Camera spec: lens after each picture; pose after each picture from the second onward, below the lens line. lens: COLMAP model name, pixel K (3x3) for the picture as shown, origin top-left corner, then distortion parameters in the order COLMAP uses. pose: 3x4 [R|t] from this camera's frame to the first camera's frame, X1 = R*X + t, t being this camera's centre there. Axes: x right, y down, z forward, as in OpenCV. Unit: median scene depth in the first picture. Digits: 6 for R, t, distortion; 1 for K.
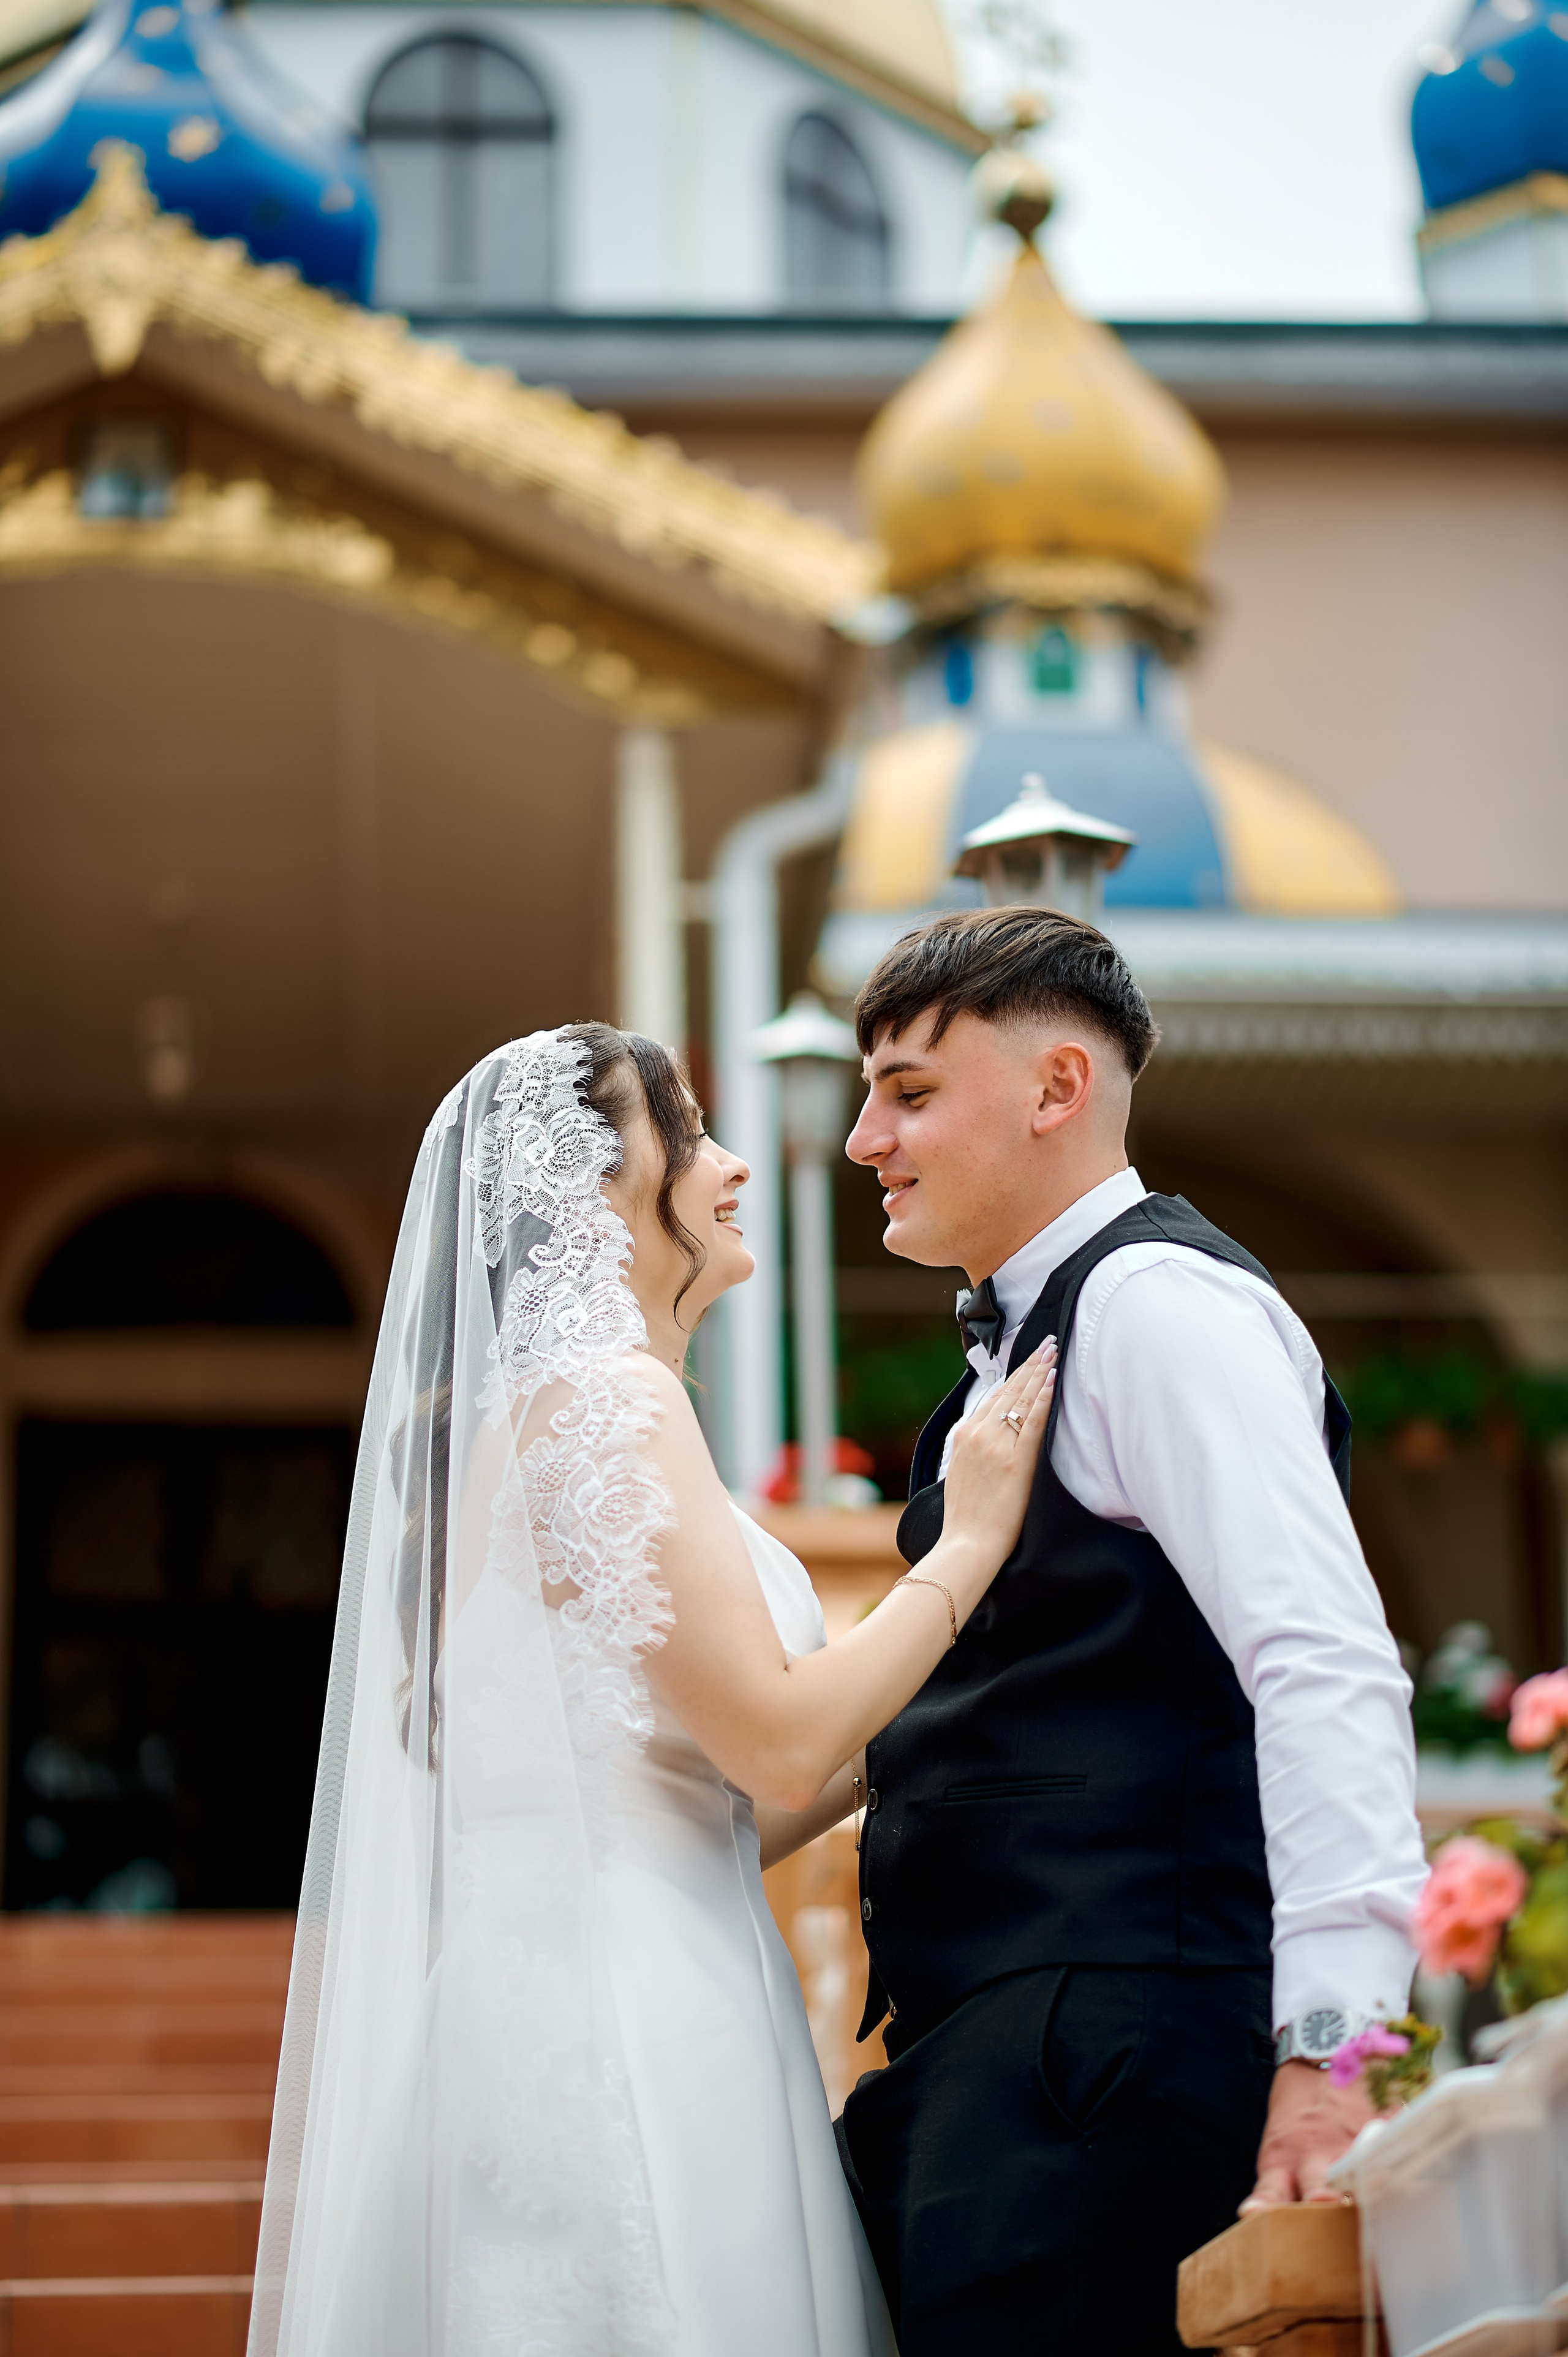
lens RADIAL K [[5617.6, 0, 781.0], [0, 5617.6, 1180.1], [0, 0, 1]] dist [0.009556, 0.598272]
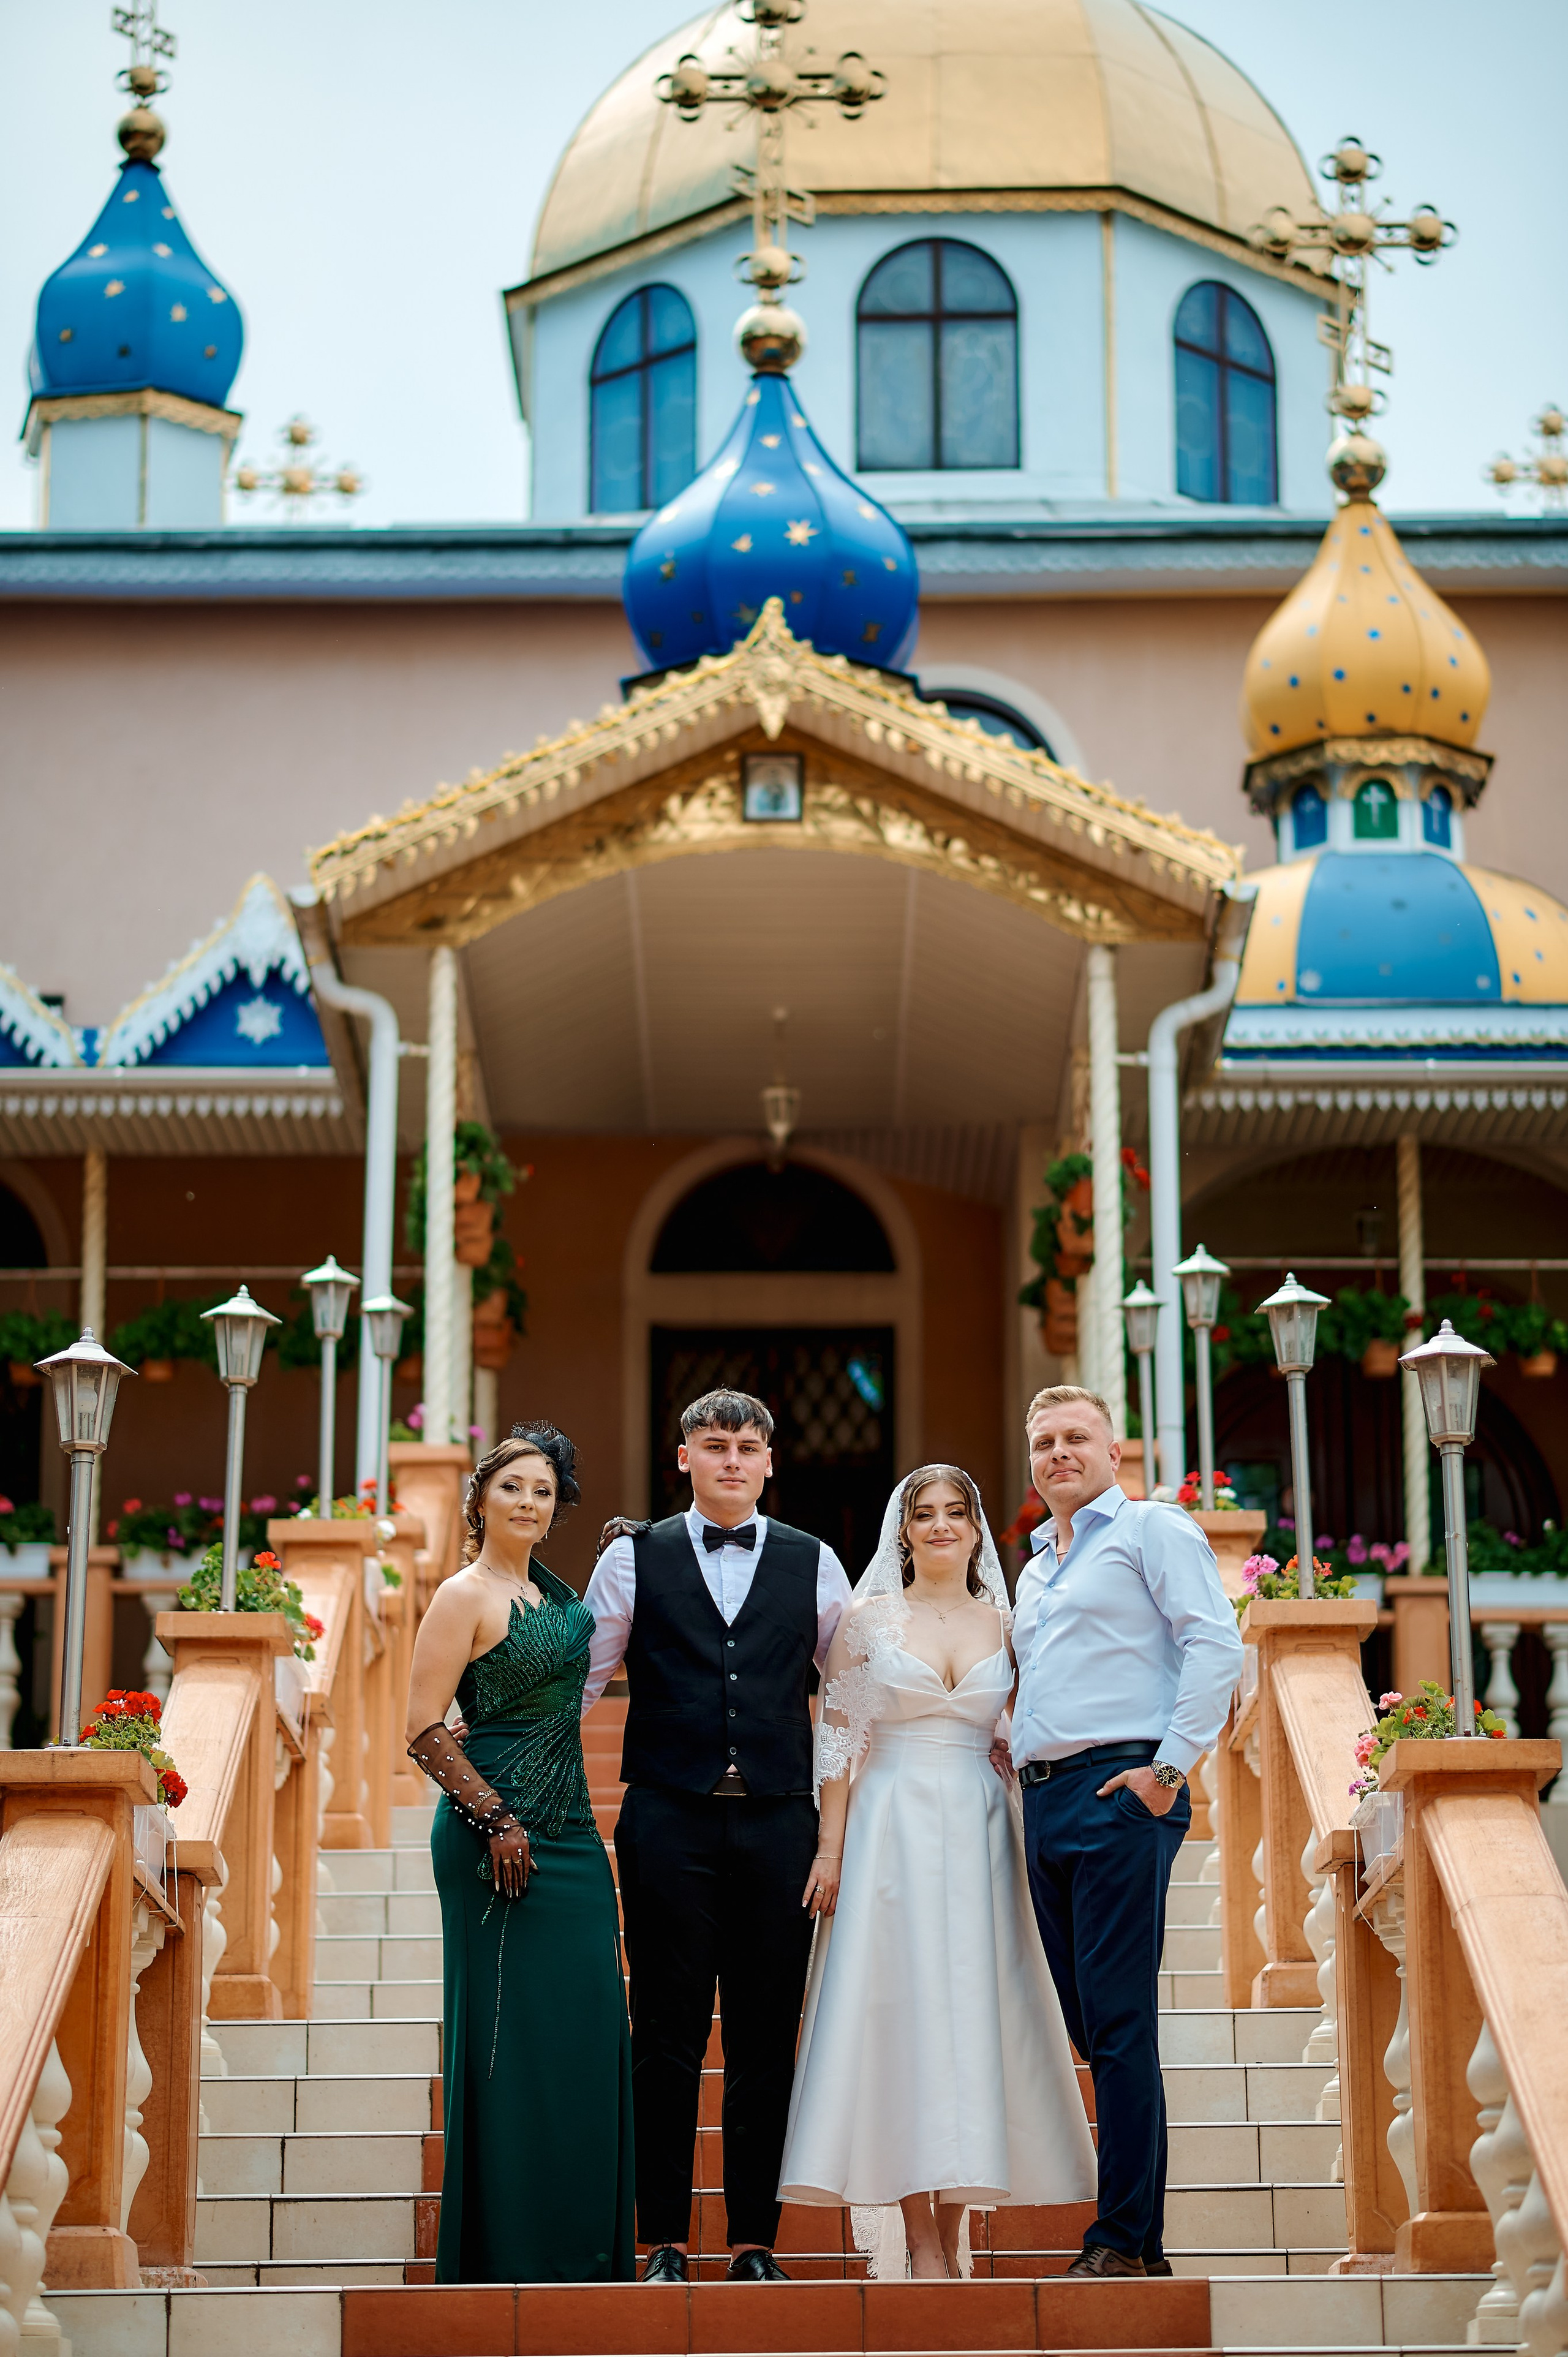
lens RADIAL K [[5583.2, 0, 794.2], [0, 5583.2, 1173.9], [0, 0, 1]] dist [0.006869, 0.411838]
pose [[0.997604, -0.003042, -0.069110, -0.001416], [0.006332, 0.998854, 0.047439, -0.093616], [0.068887, -0.047763, 0.996480, -0.590984]]
